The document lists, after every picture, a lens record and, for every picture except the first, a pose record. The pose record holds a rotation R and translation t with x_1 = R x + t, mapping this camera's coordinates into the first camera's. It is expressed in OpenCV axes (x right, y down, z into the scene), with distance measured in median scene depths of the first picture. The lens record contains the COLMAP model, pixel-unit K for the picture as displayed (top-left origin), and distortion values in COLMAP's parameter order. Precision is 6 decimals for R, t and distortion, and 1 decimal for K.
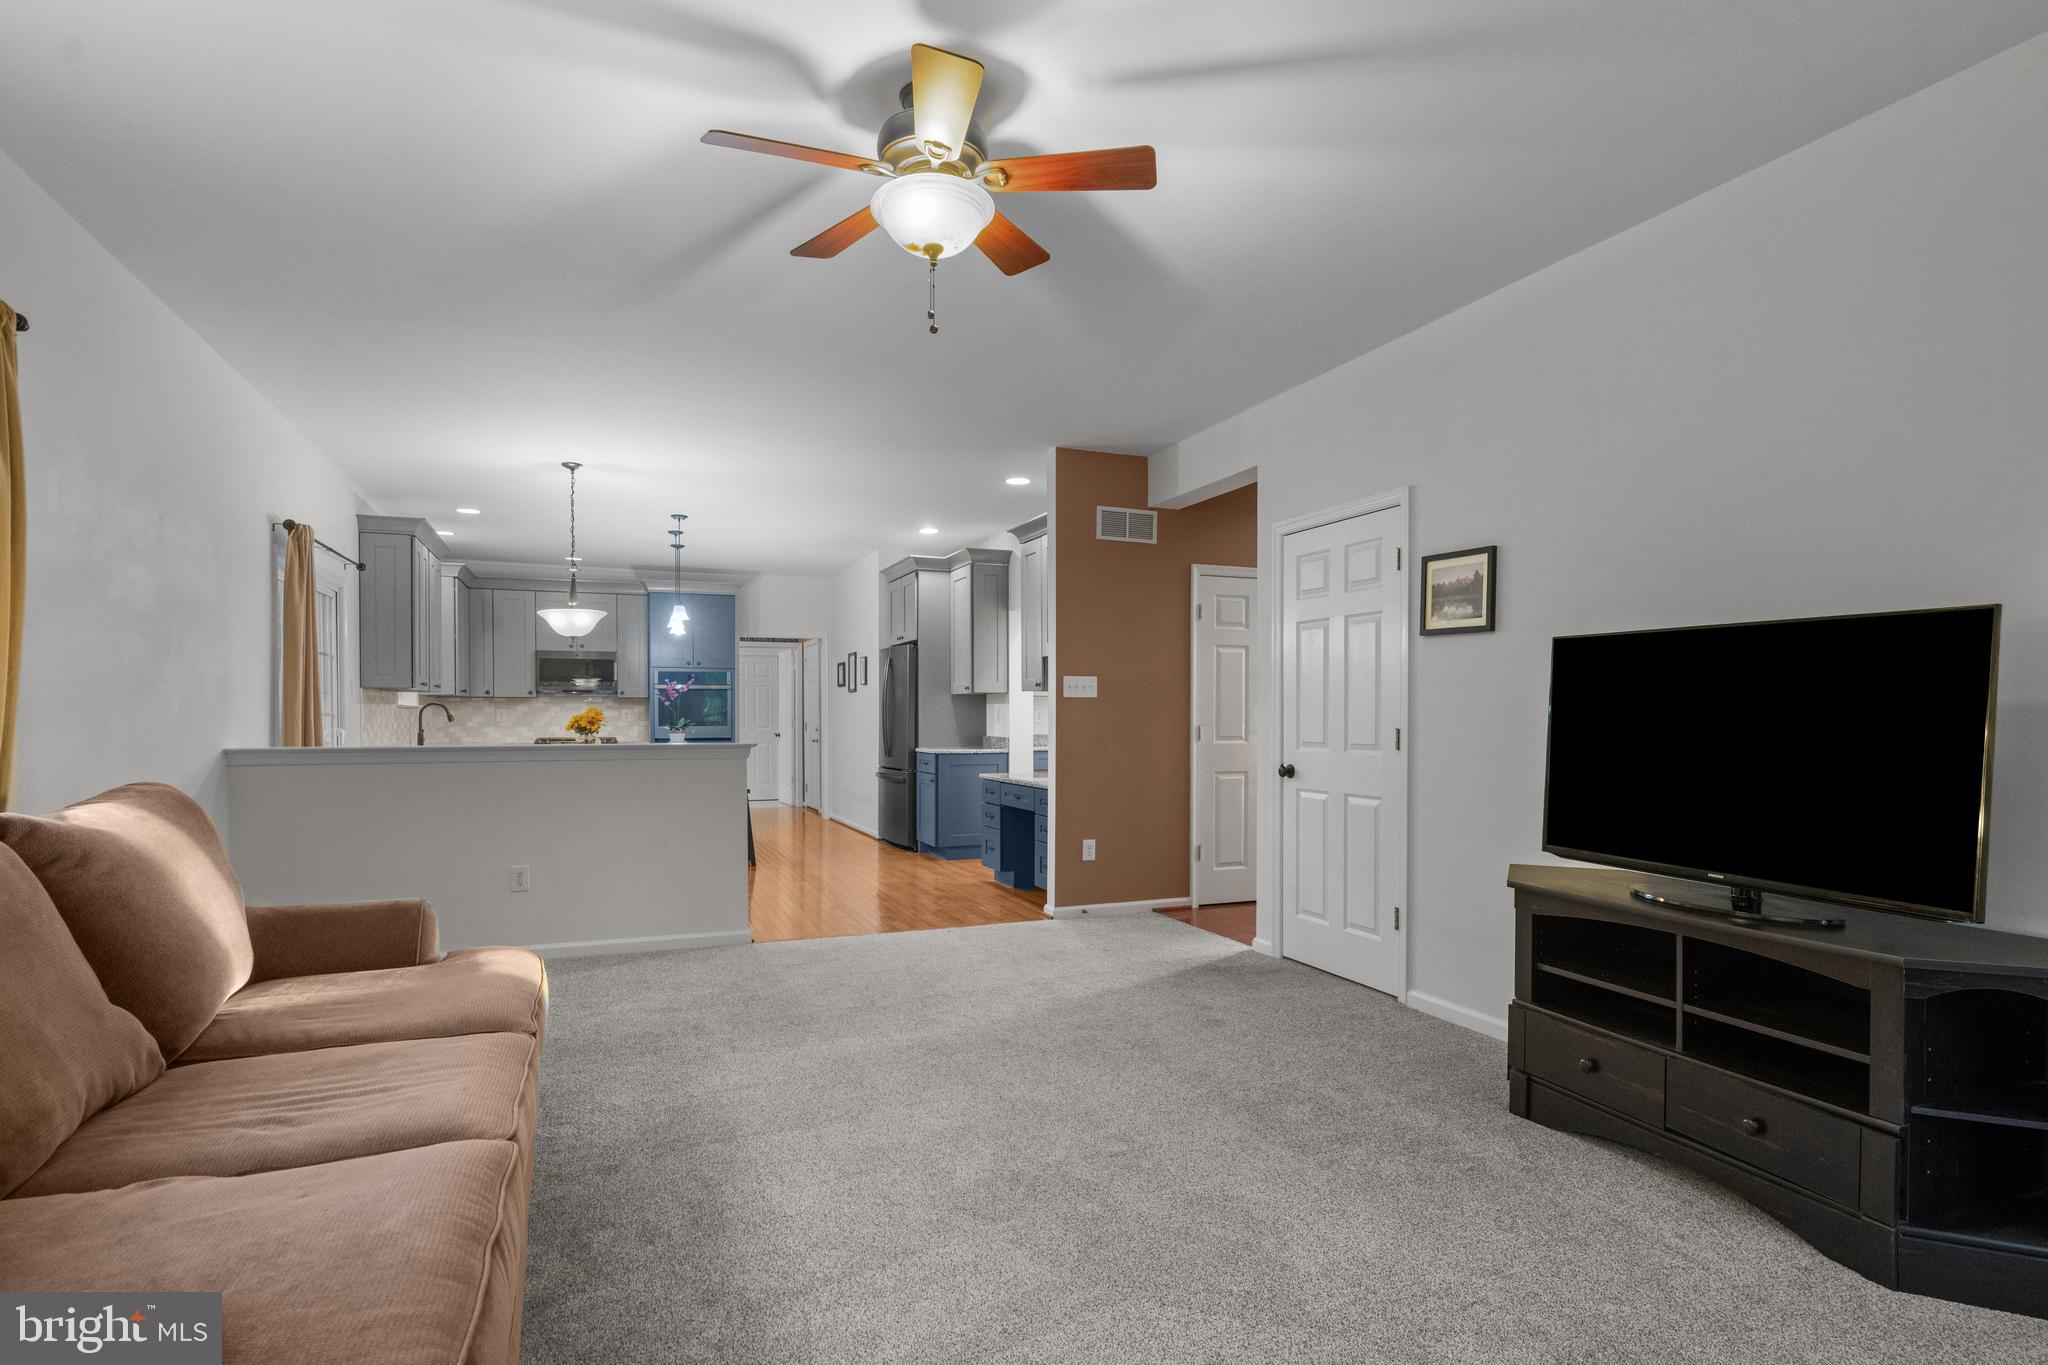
lens RADIAL K [[1063.1, 0, 1000.5], [0, 1063.1, 727.1], [0, 0, 1]] dist [0.035537, 0.000319]
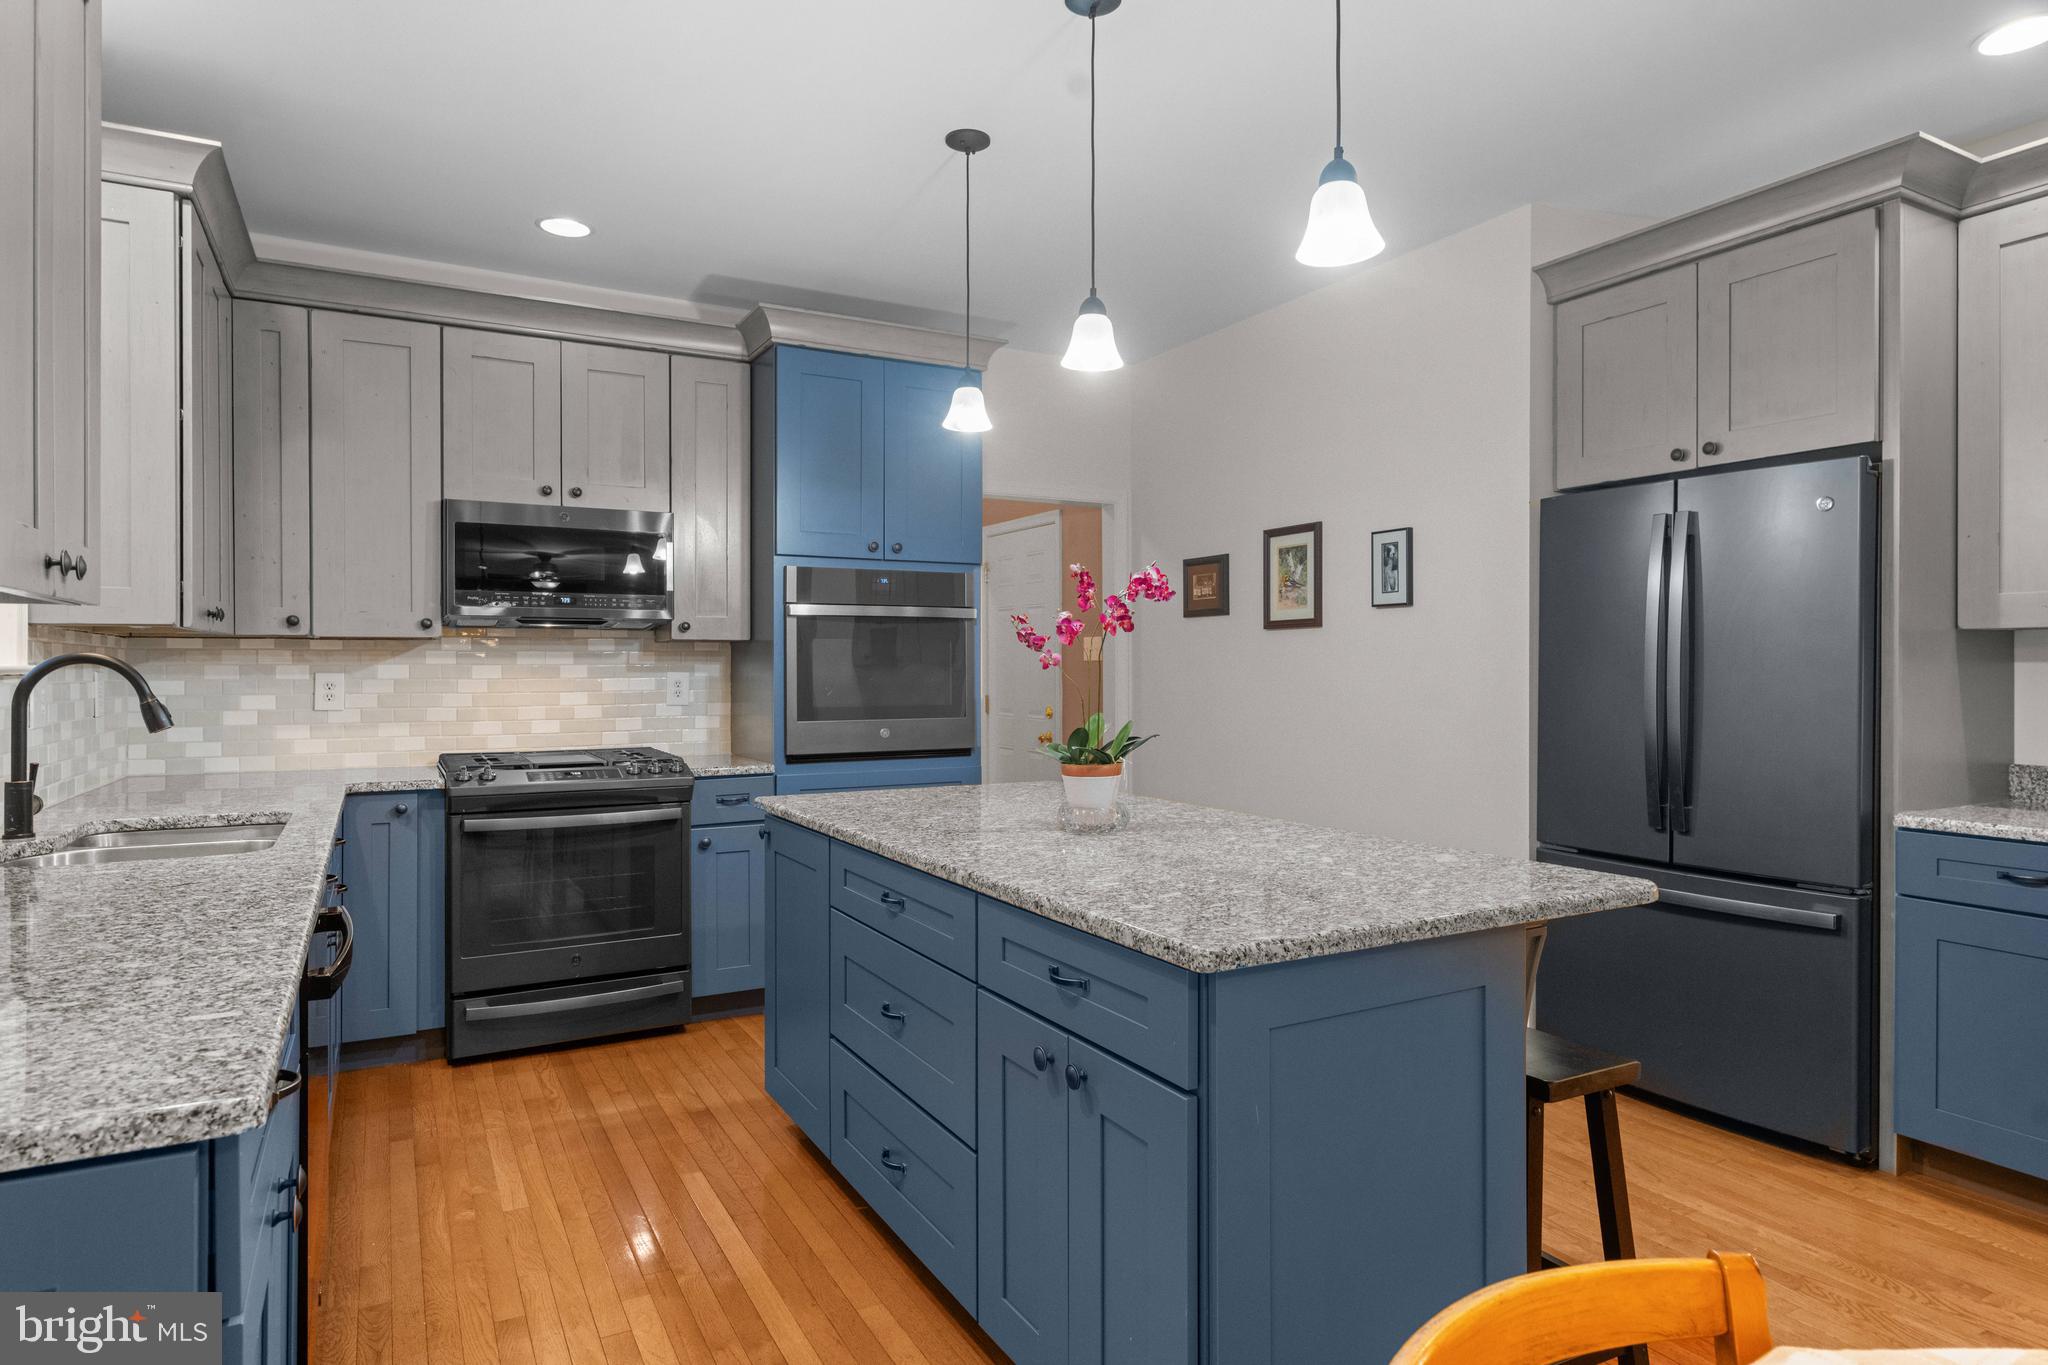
lens RADIAL K [[1161.6, 0, 1015.0], [0, 1161.6, 670.1], [0, 0, 1]] dist [0.022028, -0.000349]
pose [[0.990335, 0.000067, 0.138694, -0.329255], [0.001191, 0.999959, -0.008987, -0.015276], [-0.138689, 0.009065, 0.990294, 0.655427]]
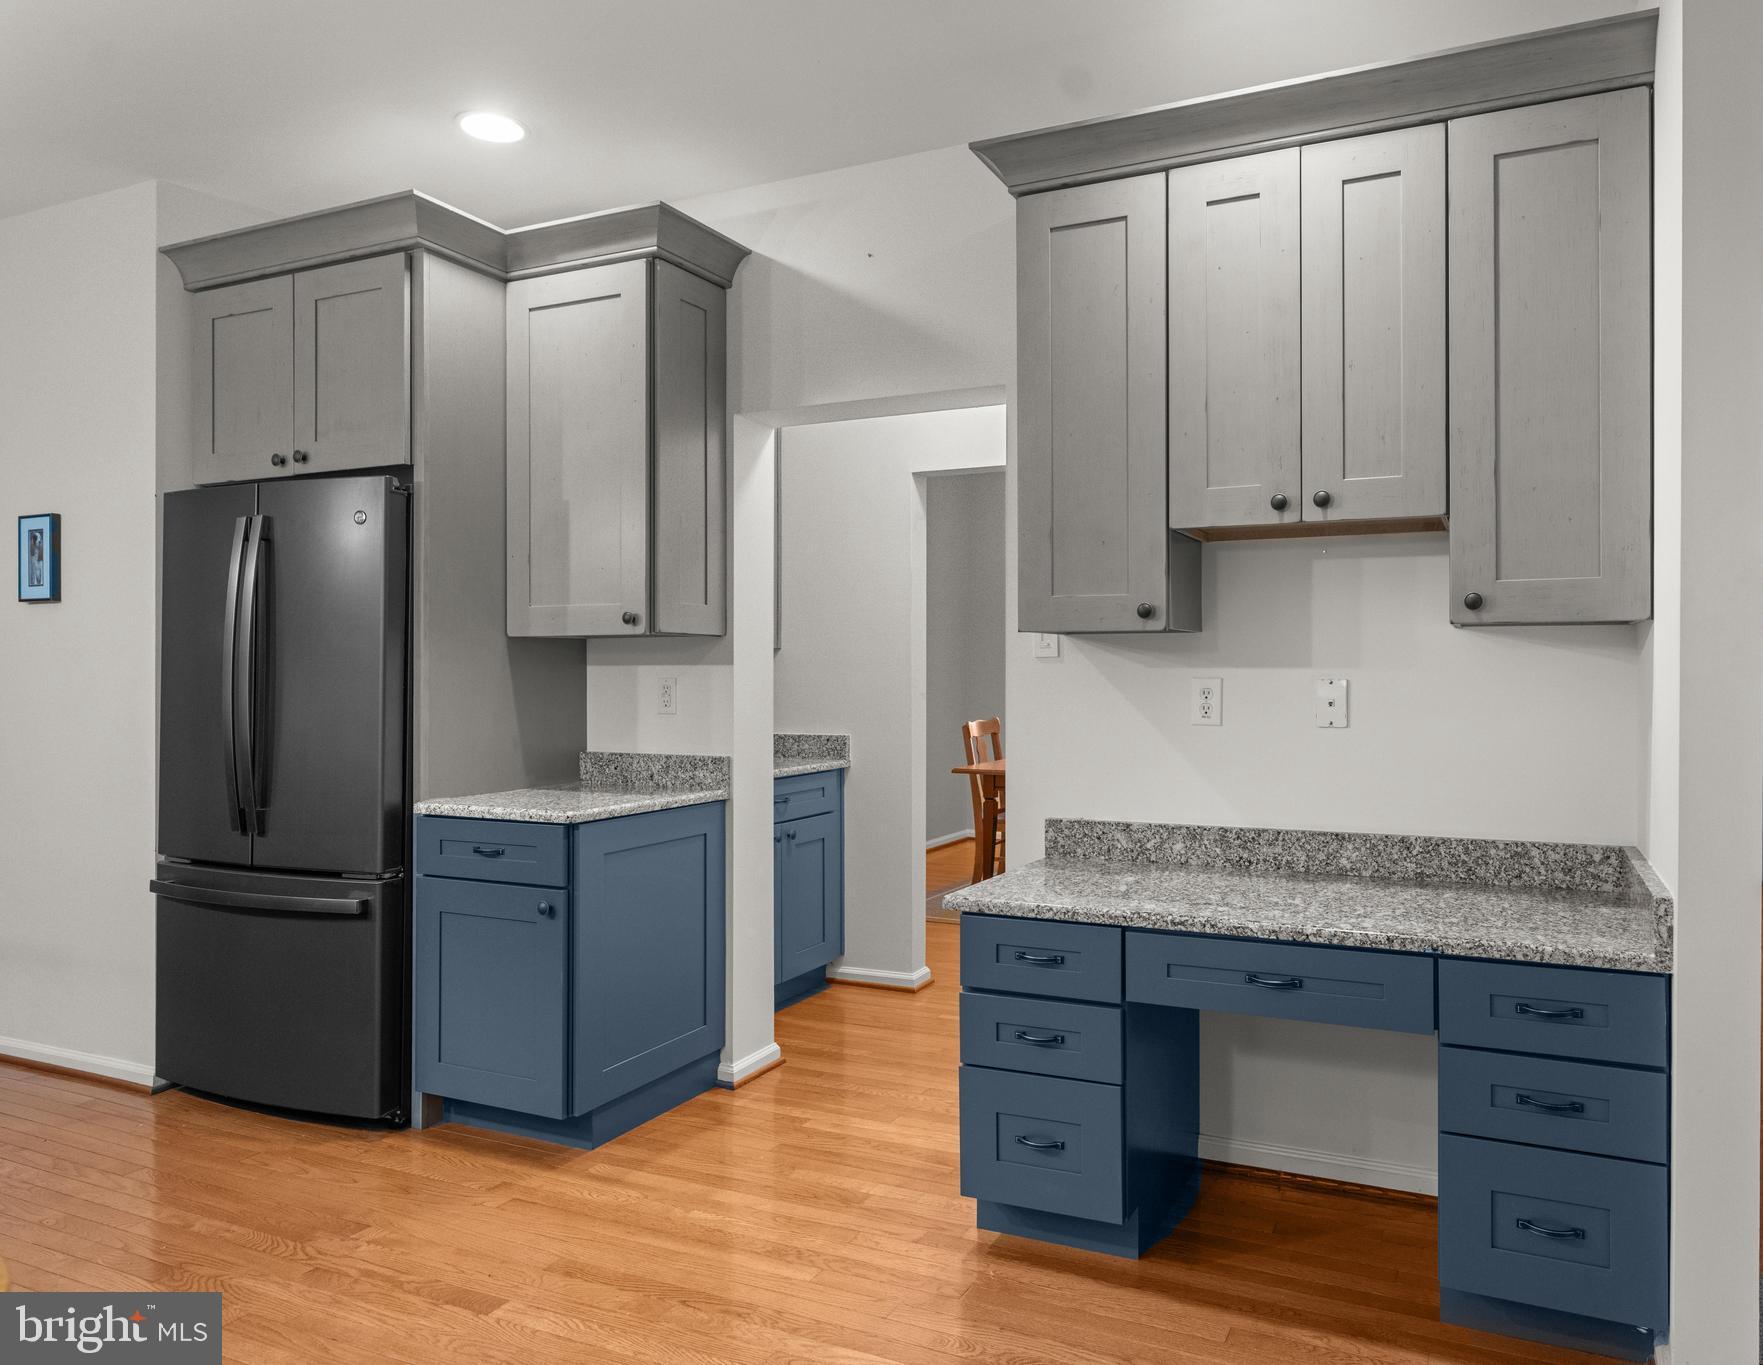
lens RADIAL K [[1204.8, 0, 897.2], [0, 1204.8, 666.0], [0, 0, 1]] dist [0.023059, -0.001298]
pose [[0.719197, 0.003339, 0.694798, -0.208491], [0.008987, 0.999860, -0.014107, -0.013460], [-0.694748, 0.016390, 0.719066, 0.583654]]
